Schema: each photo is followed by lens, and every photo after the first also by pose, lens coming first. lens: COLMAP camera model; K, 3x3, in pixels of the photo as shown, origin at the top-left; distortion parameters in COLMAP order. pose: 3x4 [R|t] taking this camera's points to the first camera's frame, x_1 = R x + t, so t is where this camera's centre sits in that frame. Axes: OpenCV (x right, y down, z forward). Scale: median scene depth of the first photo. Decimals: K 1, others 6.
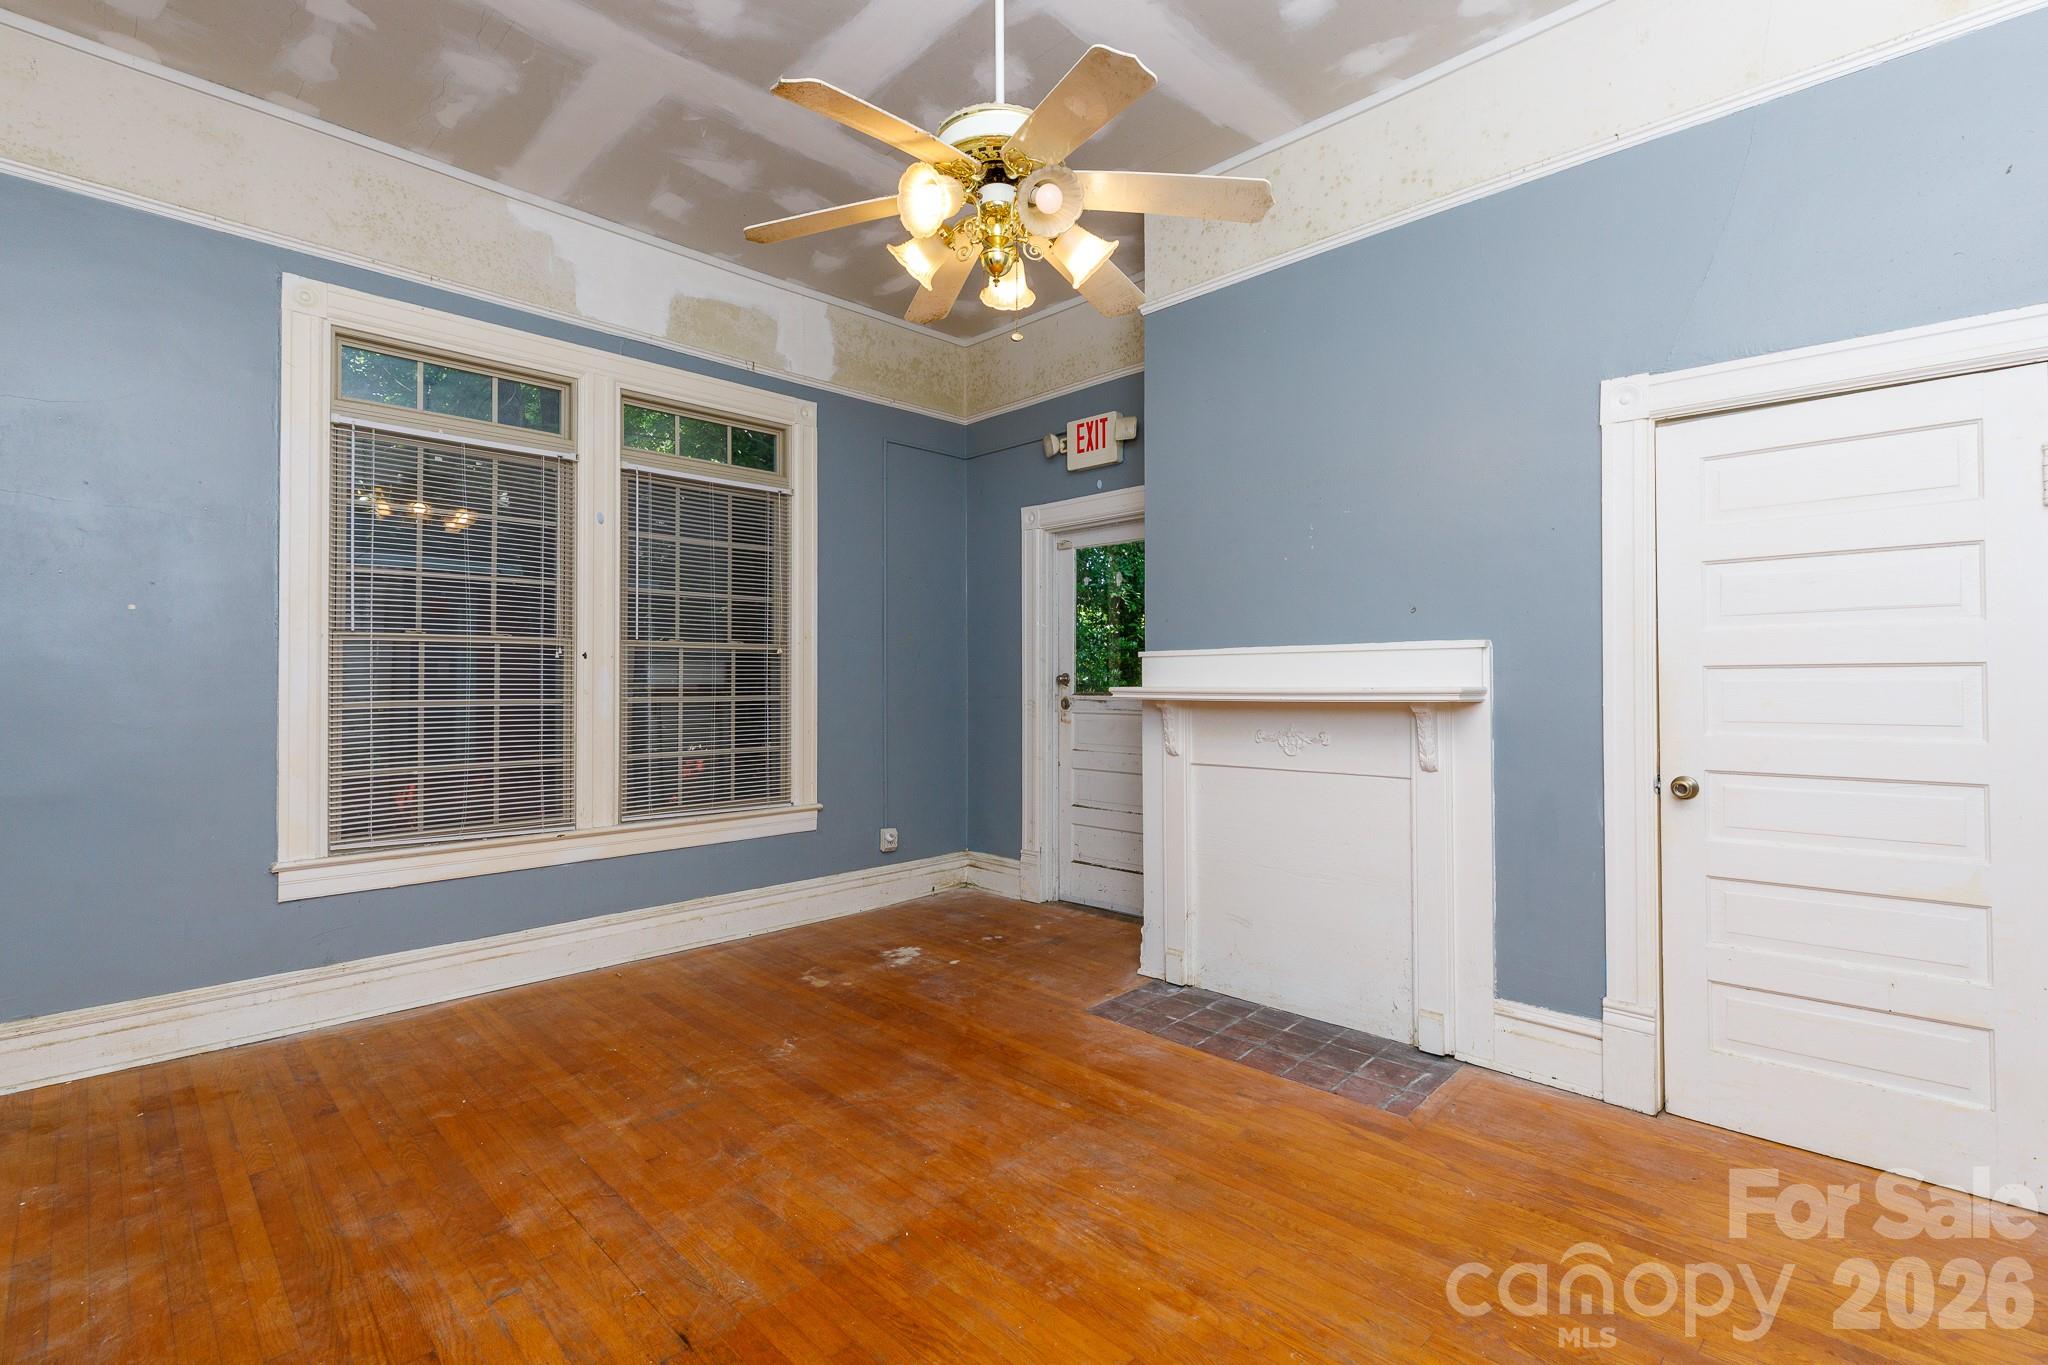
lens RADIAL K [[932.2, 0, 1031.6], [0, 932.2, 678.2], [0, 0, 1]] dist [0.004673, 0.000735]
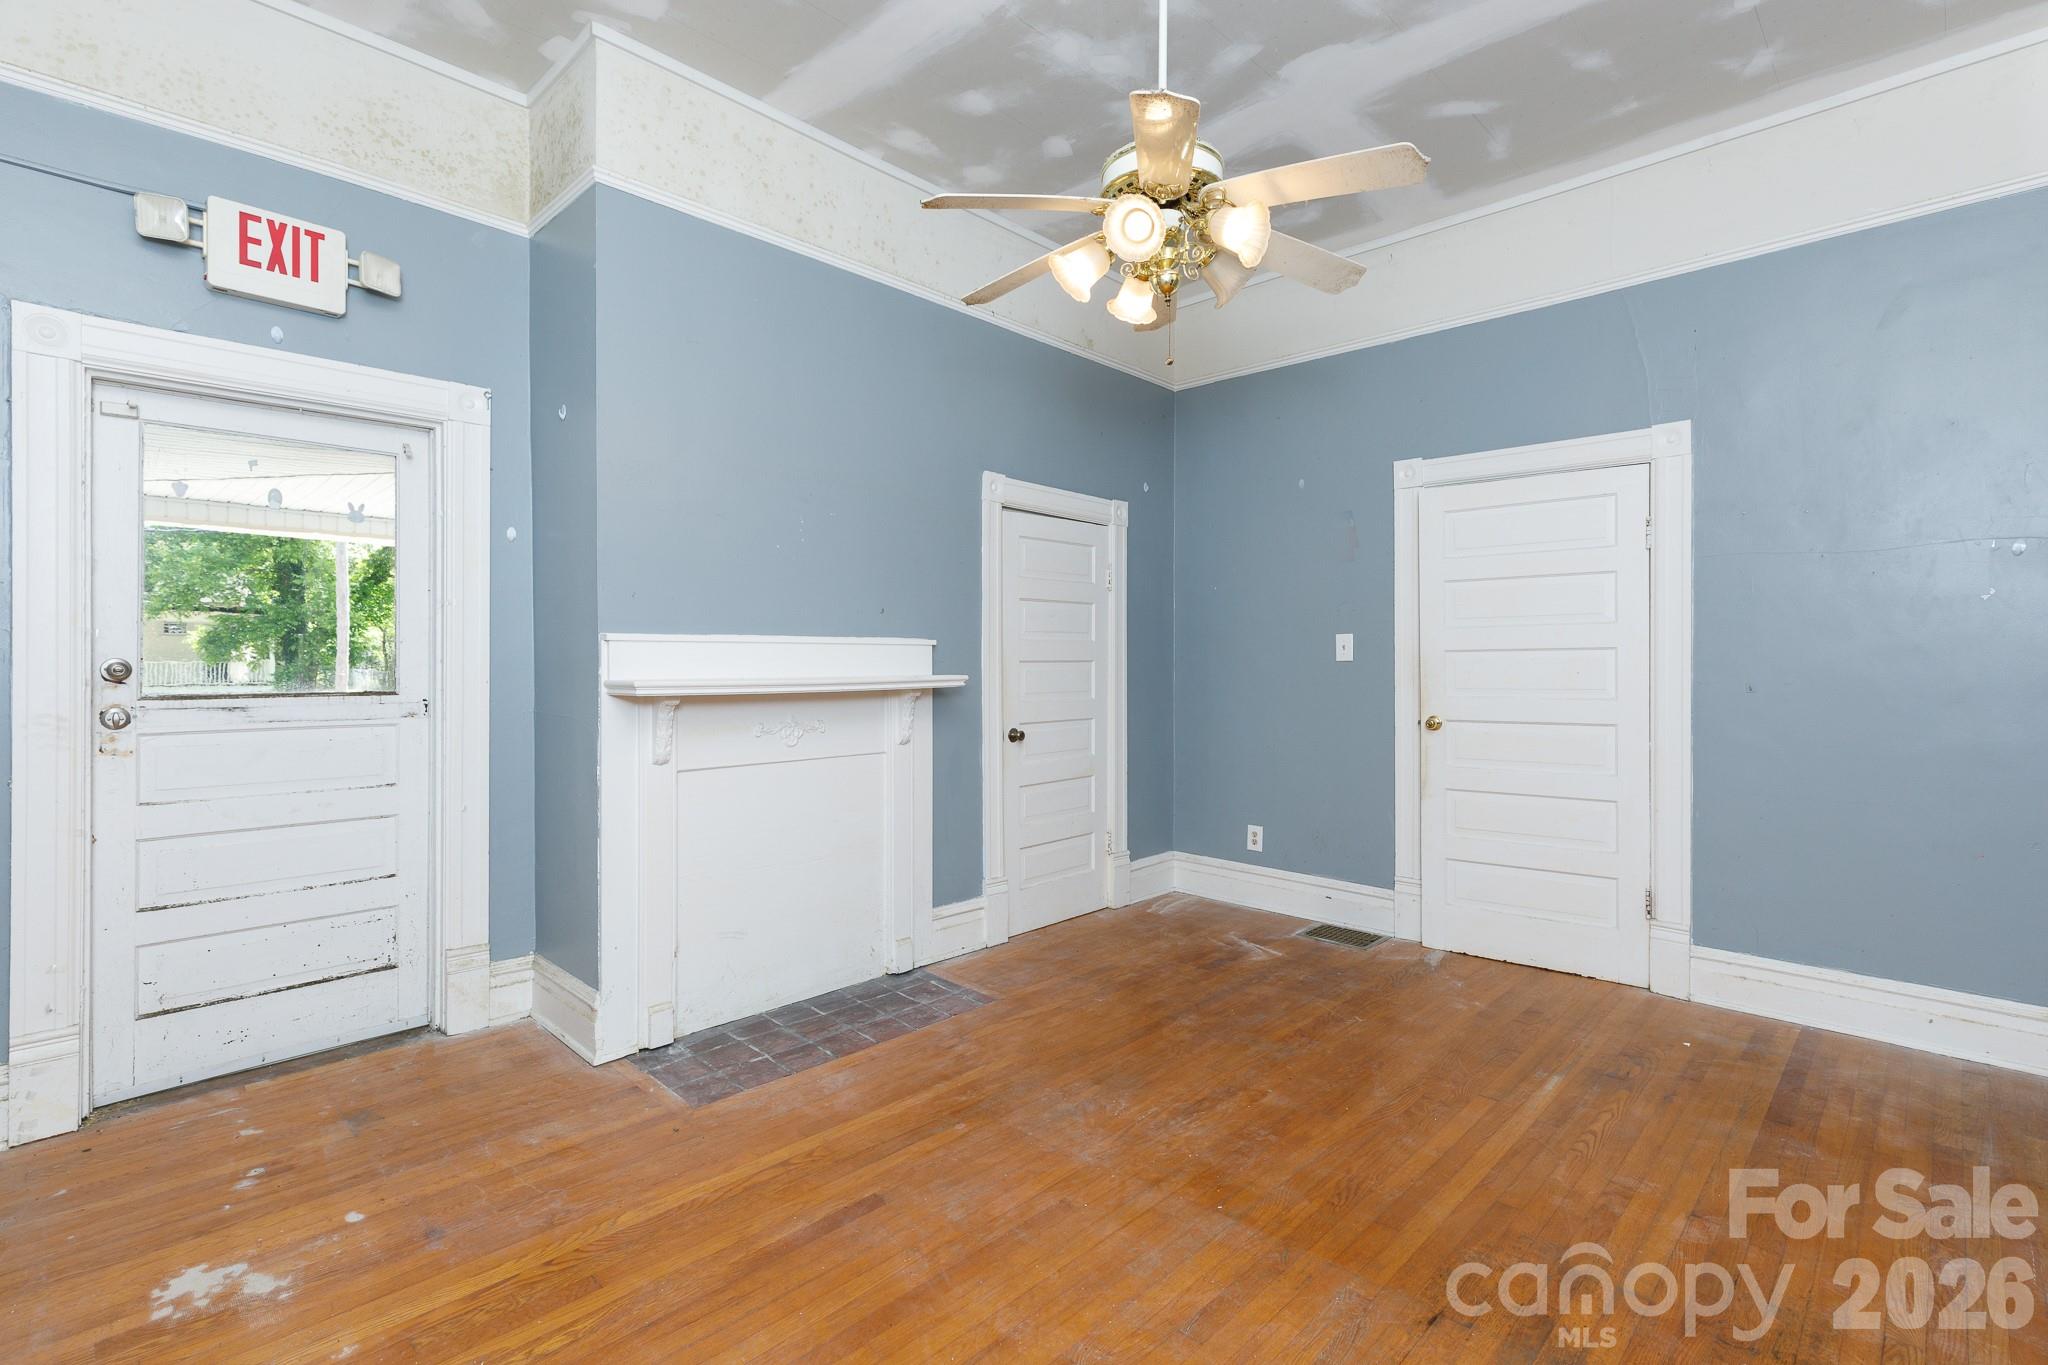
lens RADIAL K [[932.2, 0, 1030.4], [0, 932.2, 674.7], [0, 0, 1]] dist [0.004673, 0.000735]
pose [[0.001085, -0.009867, 0.999951, -0.741957], [-0.001033, 0.999951, 0.009868, -0.003619], [-0.999999, -0.001043, 0.001074, 0.770739]]
